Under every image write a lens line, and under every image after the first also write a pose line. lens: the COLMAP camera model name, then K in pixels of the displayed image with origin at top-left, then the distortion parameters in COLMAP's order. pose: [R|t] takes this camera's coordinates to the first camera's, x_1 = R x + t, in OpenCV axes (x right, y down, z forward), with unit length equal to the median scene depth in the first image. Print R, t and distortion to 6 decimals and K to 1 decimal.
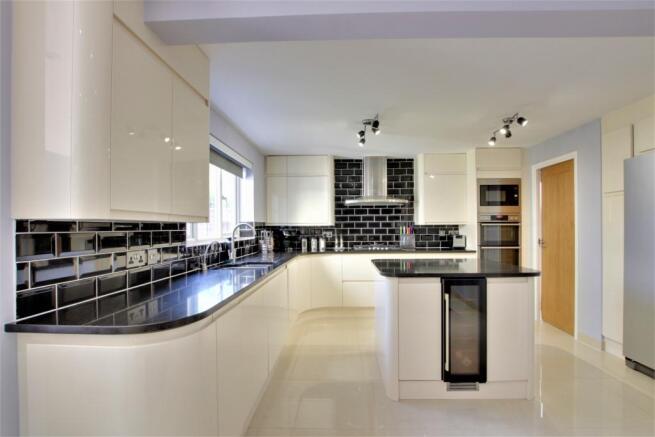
lens RADIAL K [[302.6, 0, 329.5], [0, 302.6, 223.3], [0, 0, 1]] dist [-0.021712, -0.000752]
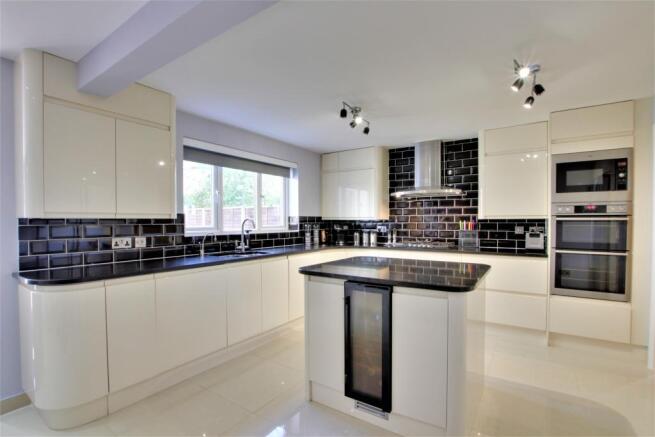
lens RADIAL K [[302.6, 0, 329.2], [0, 302.6, 219.7], [0, 0, 1]] dist [-0.021712, -0.000752]
pose [[0.851718, 0.001809, -0.523997, 0.403715], [0.004537, 0.999931, 0.010827, -0.003931], [0.523981, -0.011599, 0.851651, 0.108467]]
